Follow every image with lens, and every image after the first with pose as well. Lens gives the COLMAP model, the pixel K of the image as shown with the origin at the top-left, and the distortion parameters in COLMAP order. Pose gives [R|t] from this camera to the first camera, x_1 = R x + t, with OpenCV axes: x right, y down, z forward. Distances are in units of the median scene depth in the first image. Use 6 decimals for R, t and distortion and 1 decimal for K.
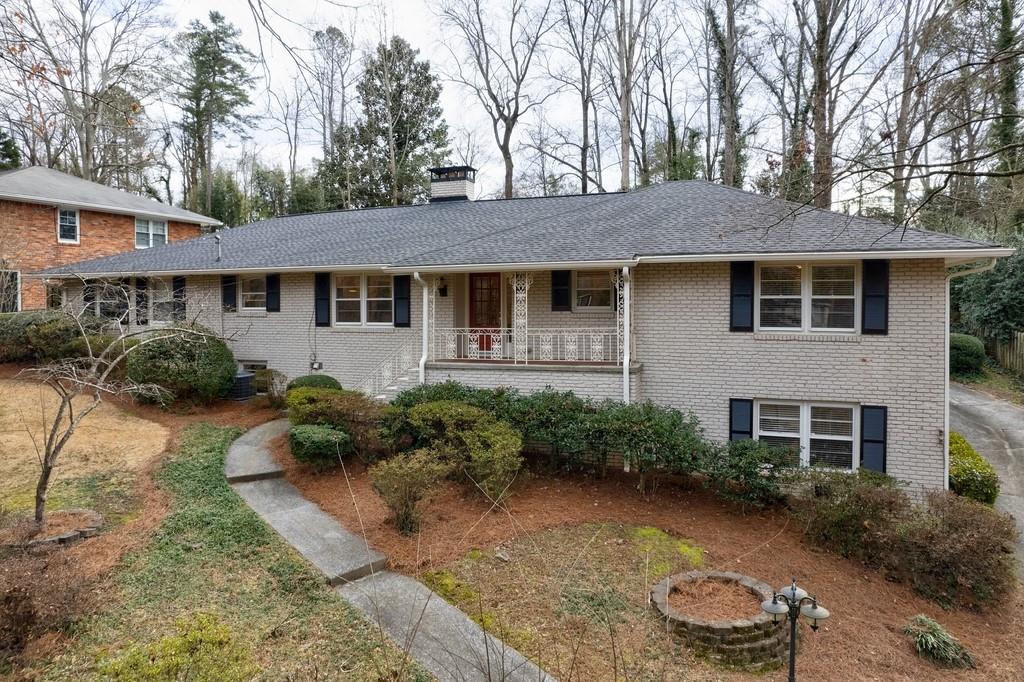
lens RADIAL K [[664.4, 0, 512.0], [0, 664.4, 341.0], [0, 0, 1]] dist [-0.079398, 0.063760]
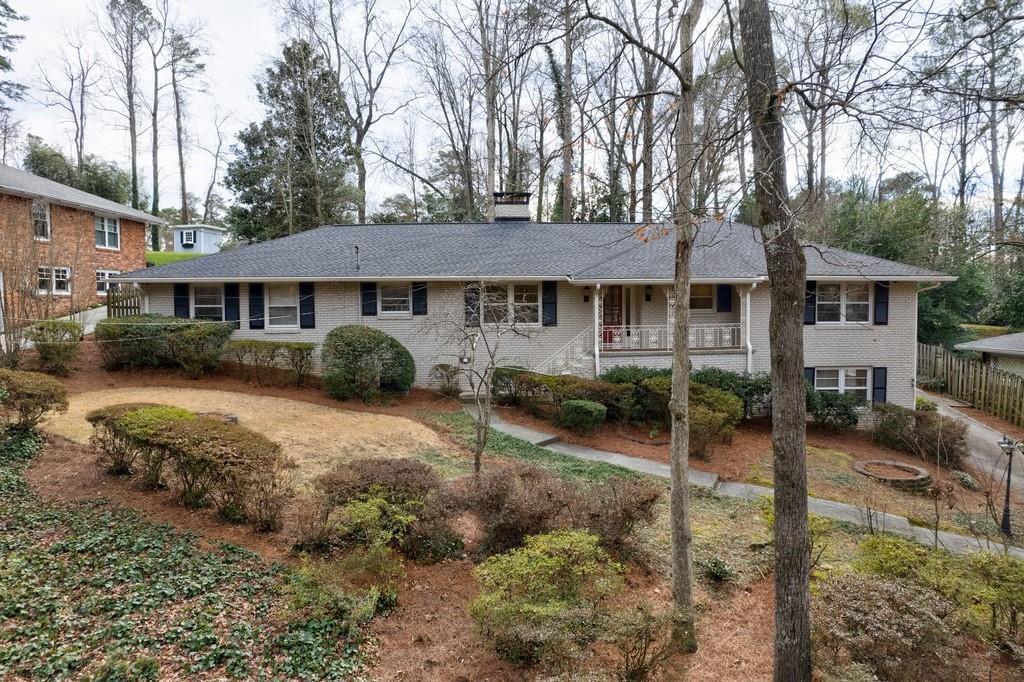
lens RADIAL K [[664.4, 0, 512.0], [0, 664.4, 341.0], [0, 0, 1]] dist [-0.079398, 0.063760]
pose [[0.921145, -0.026114, 0.388342, -0.699156], [0.025429, 0.999653, 0.006903, -0.003149], [-0.388388, 0.003517, 0.921489, -0.133904]]
